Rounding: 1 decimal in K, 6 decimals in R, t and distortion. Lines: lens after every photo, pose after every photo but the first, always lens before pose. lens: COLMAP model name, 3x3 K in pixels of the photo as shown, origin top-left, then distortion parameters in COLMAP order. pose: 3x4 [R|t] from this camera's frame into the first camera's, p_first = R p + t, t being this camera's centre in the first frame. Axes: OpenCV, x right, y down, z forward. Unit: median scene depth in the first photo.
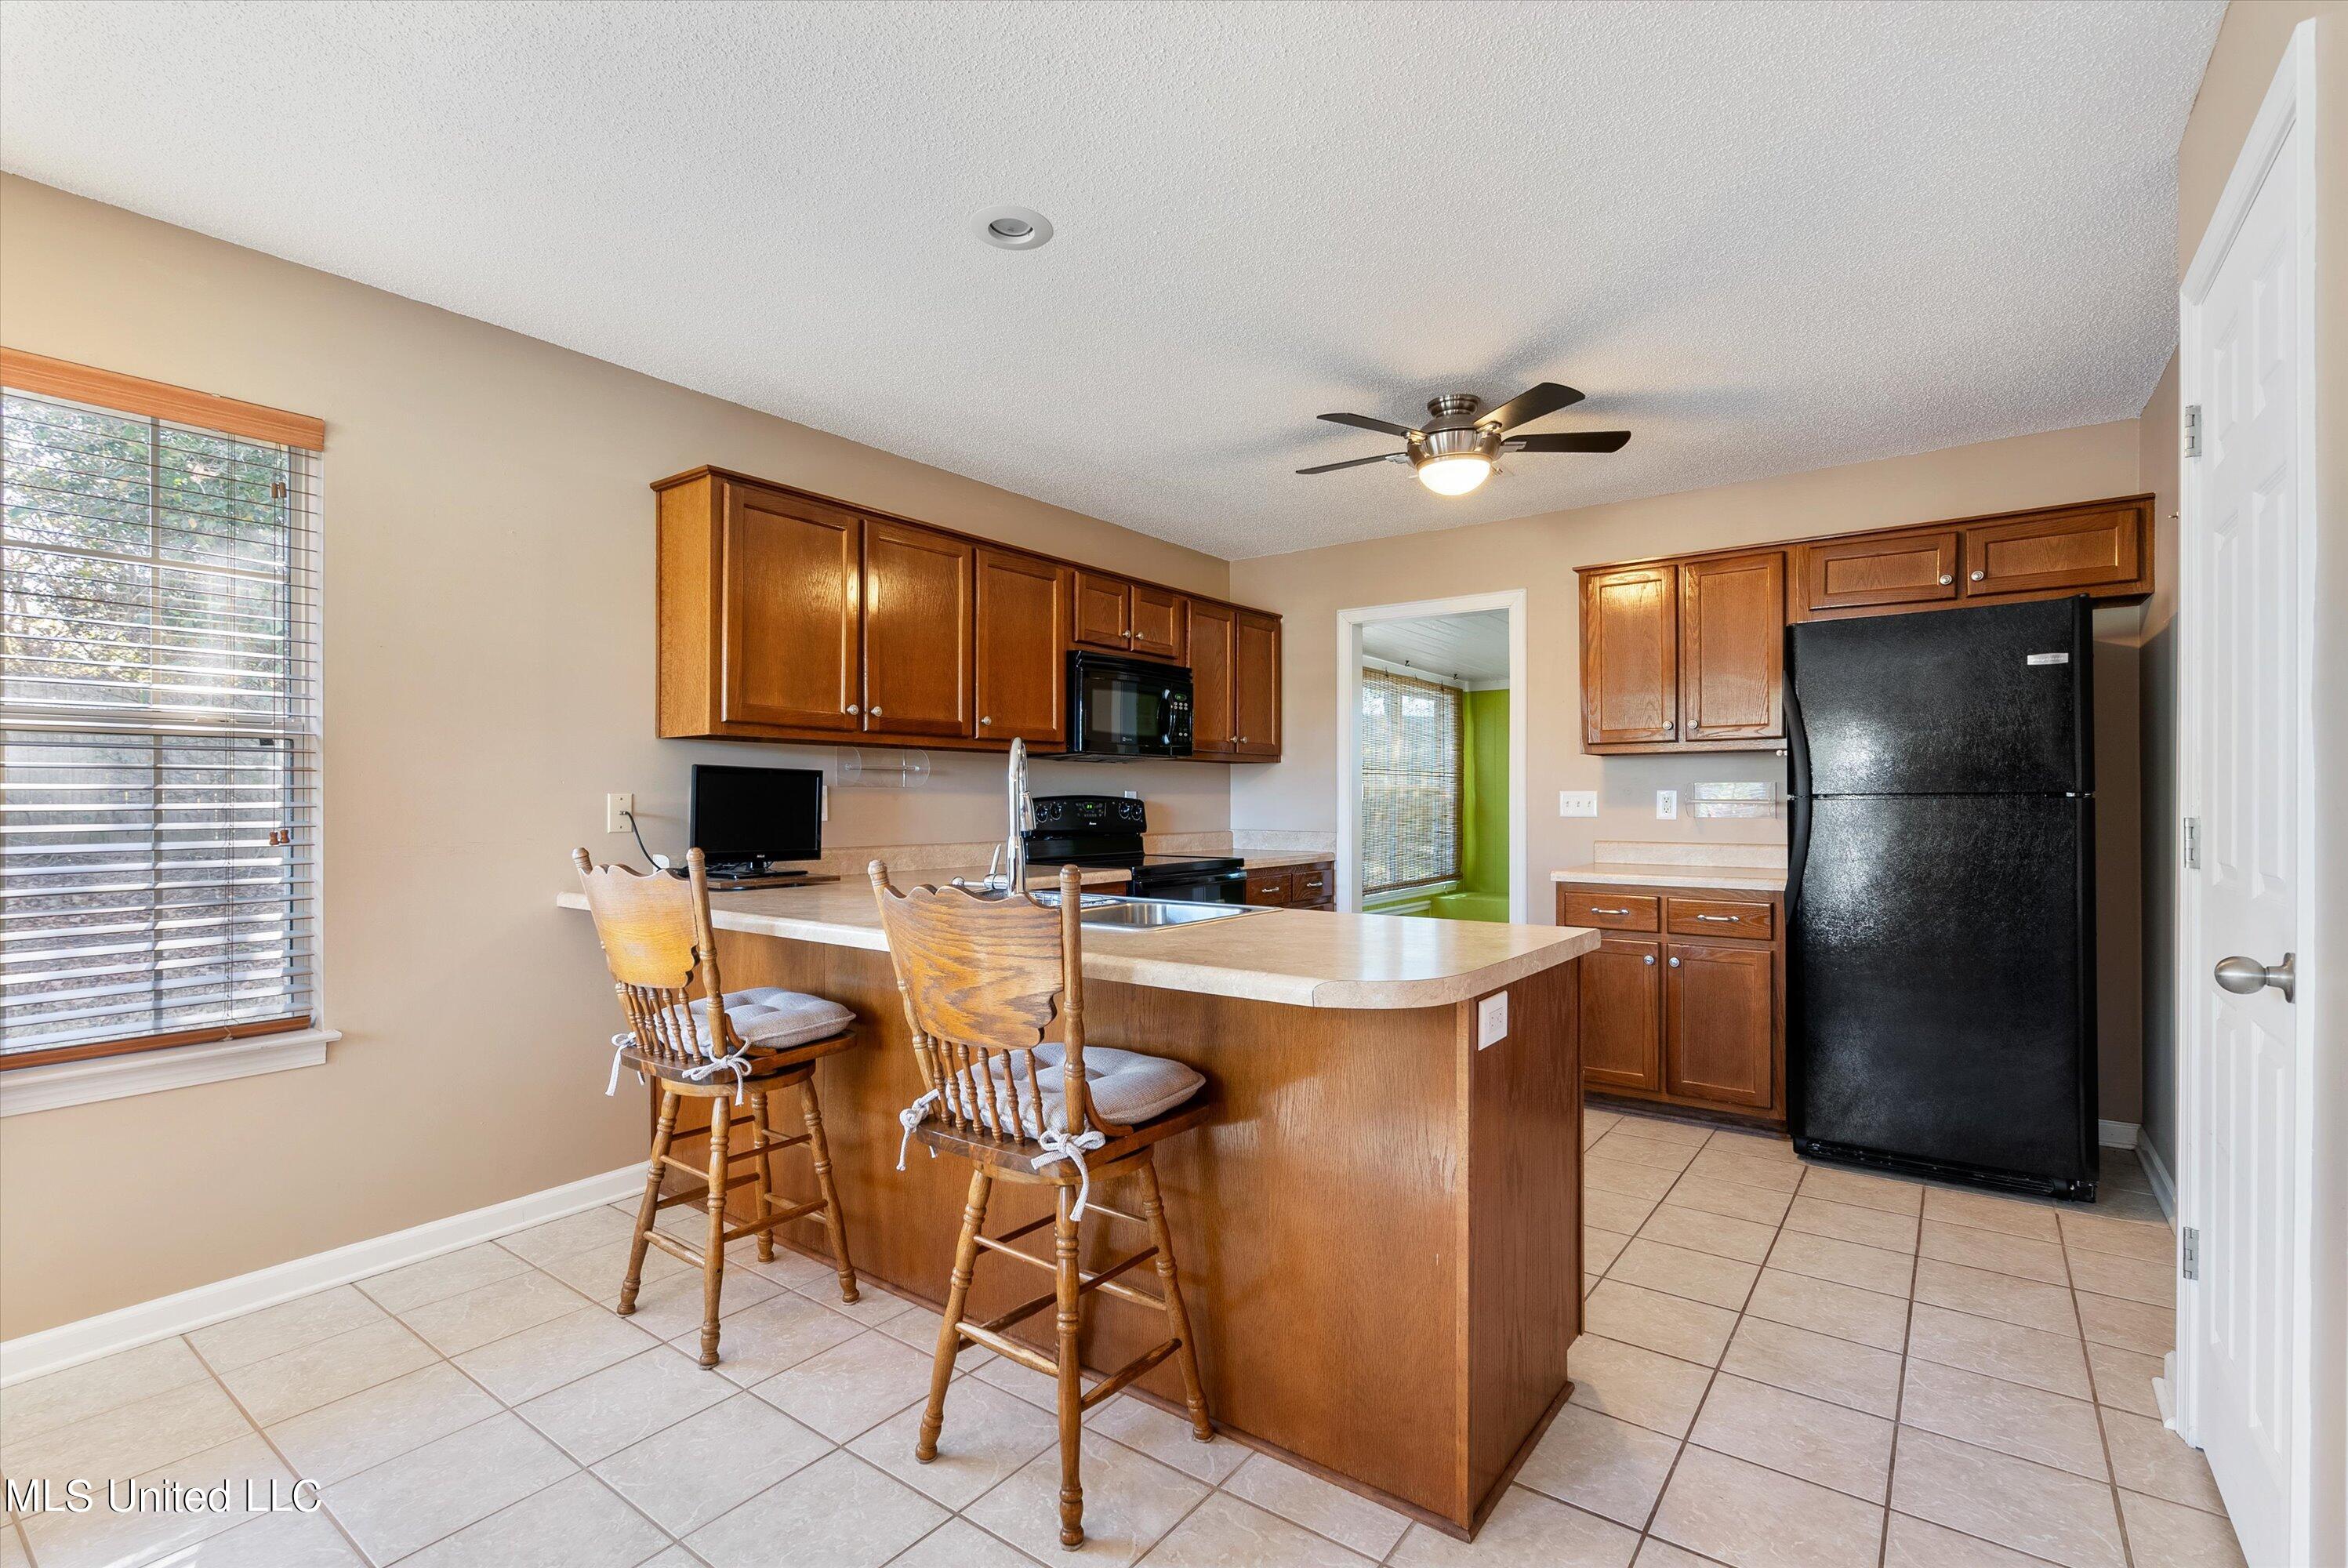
lens RADIAL K [[1069.6, 0, 1173.8], [0, 1069.6, 789.3], [0, 0, 1]] dist [-0.002235, 0.000105]
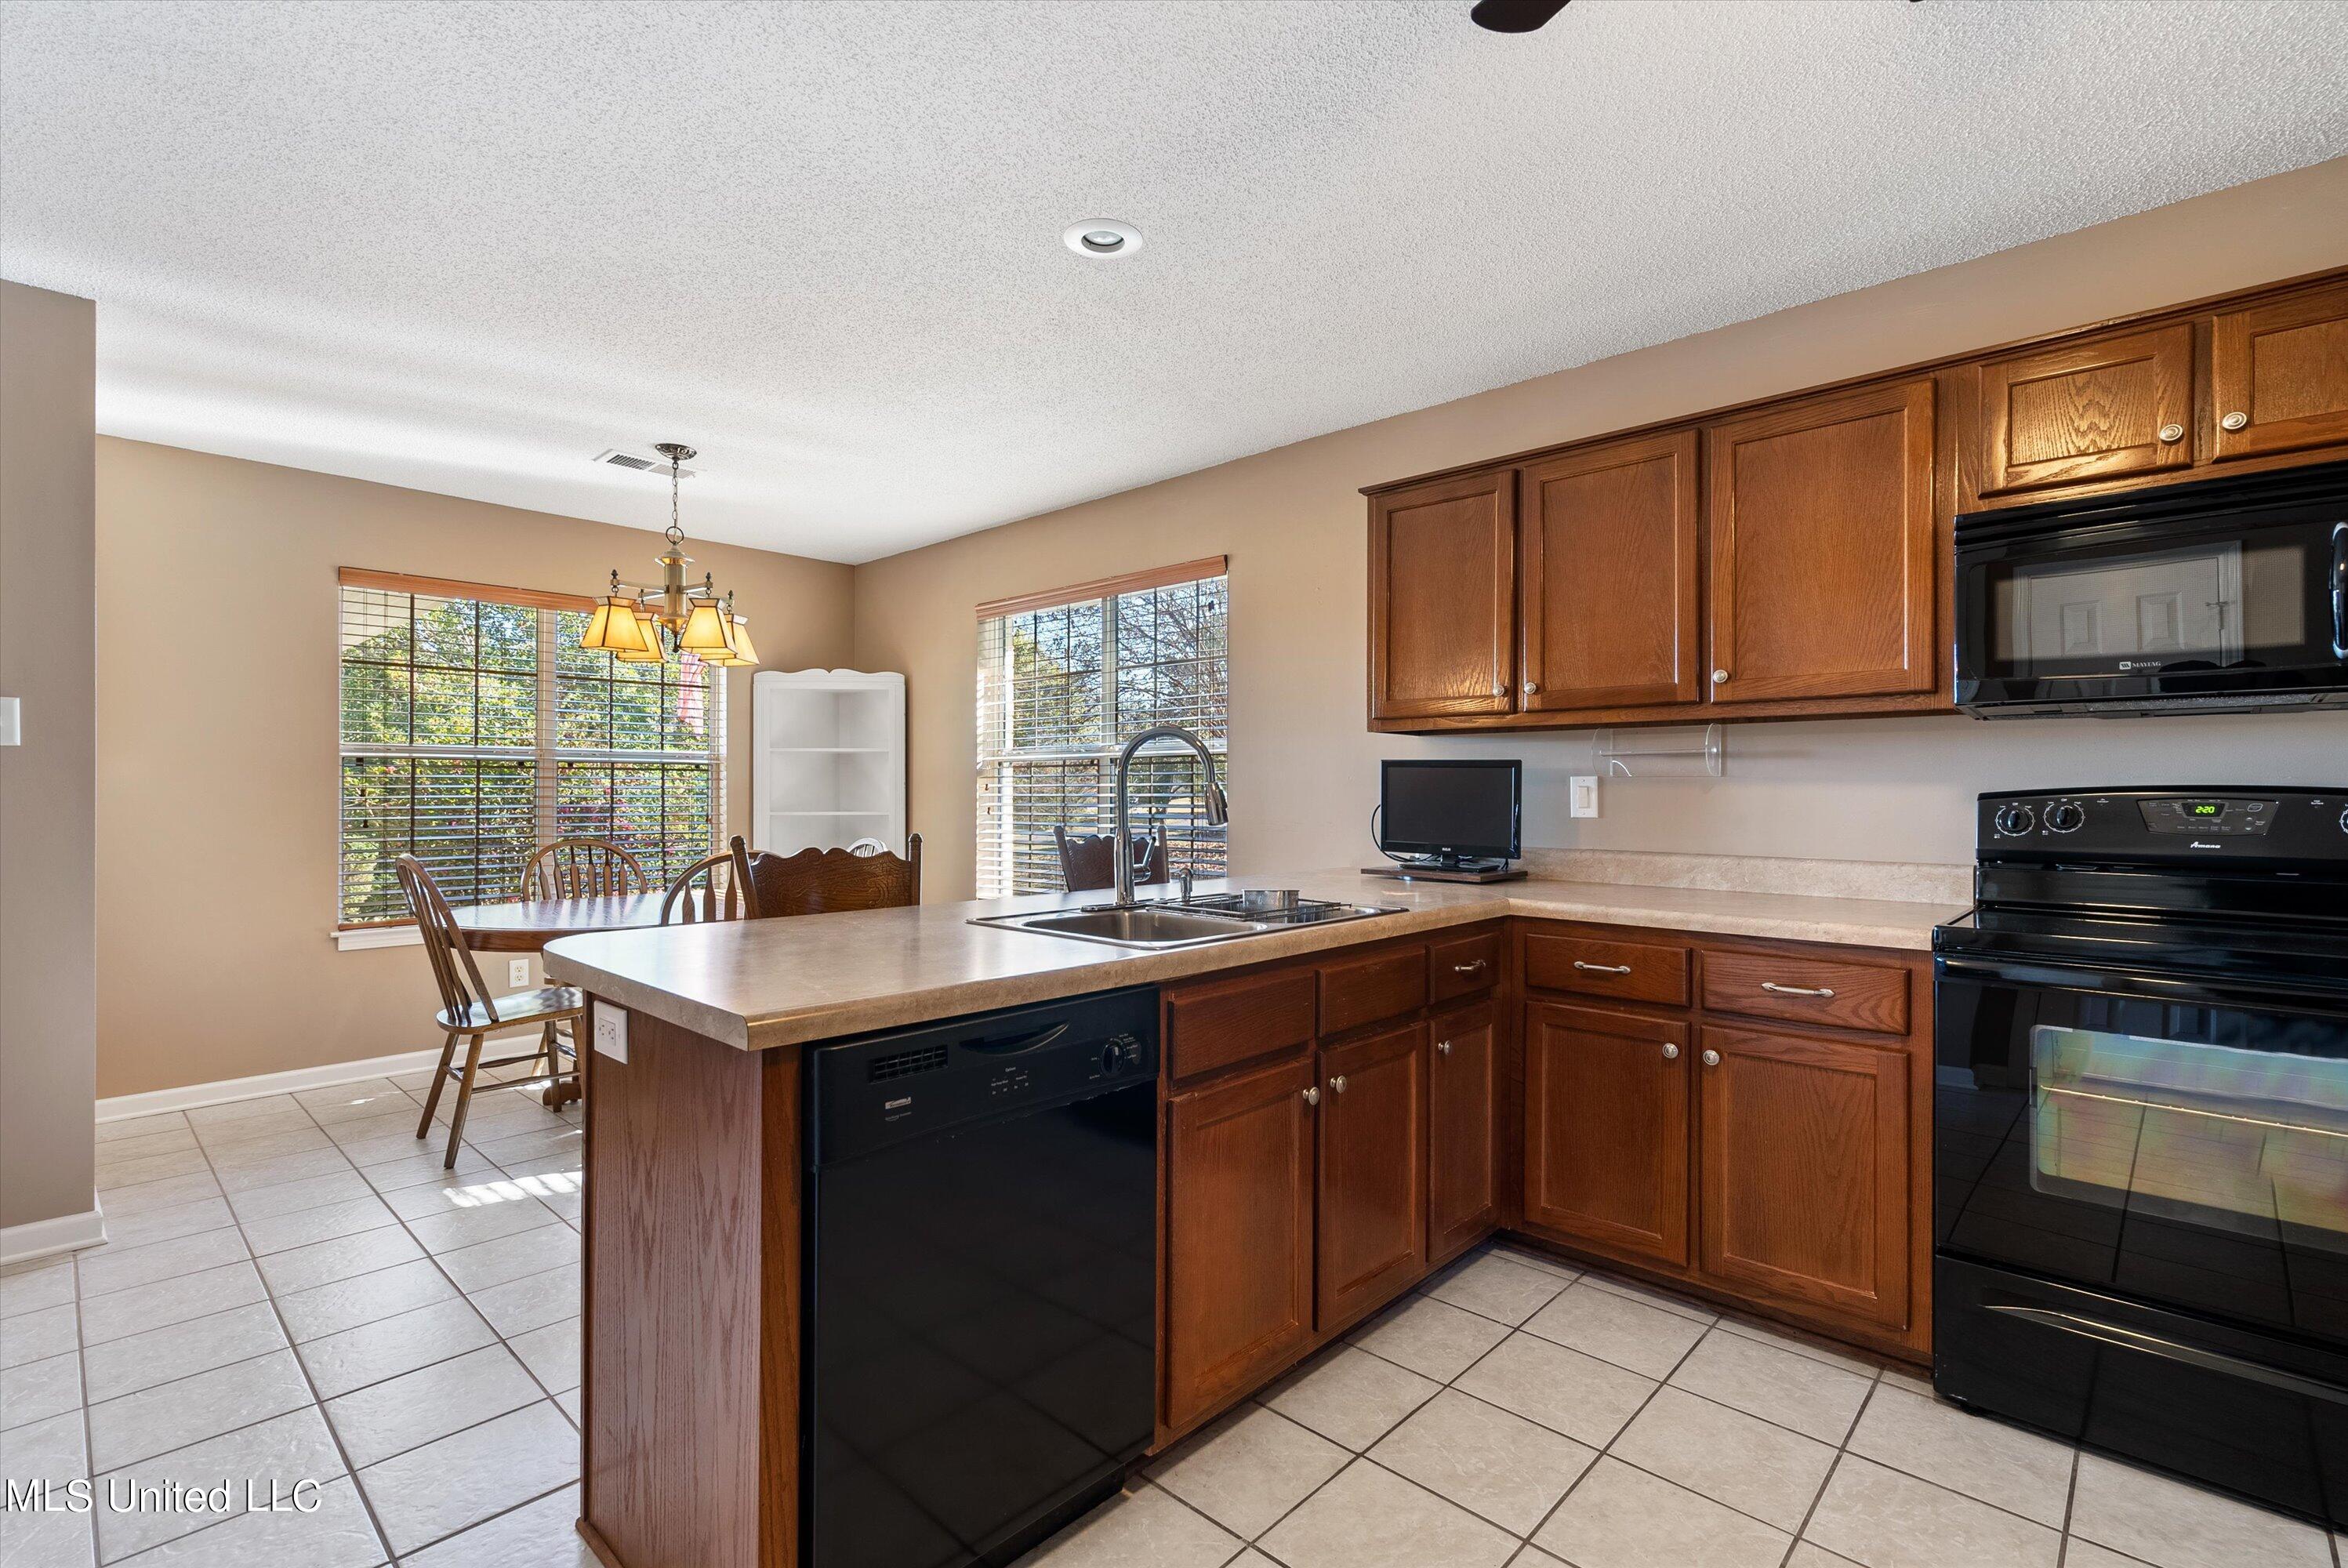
lens RADIAL K [[1069.6, 0, 1174.7], [0, 1069.6, 788.4], [0, 0, 1]] dist [-0.002235, 0.000105]
pose [[-0.115157, -0.001619, -0.993346, 0.560753], [0.004718, 0.999986, -0.002177, 0.006513], [0.993336, -0.004938, -0.115148, 0.765615]]
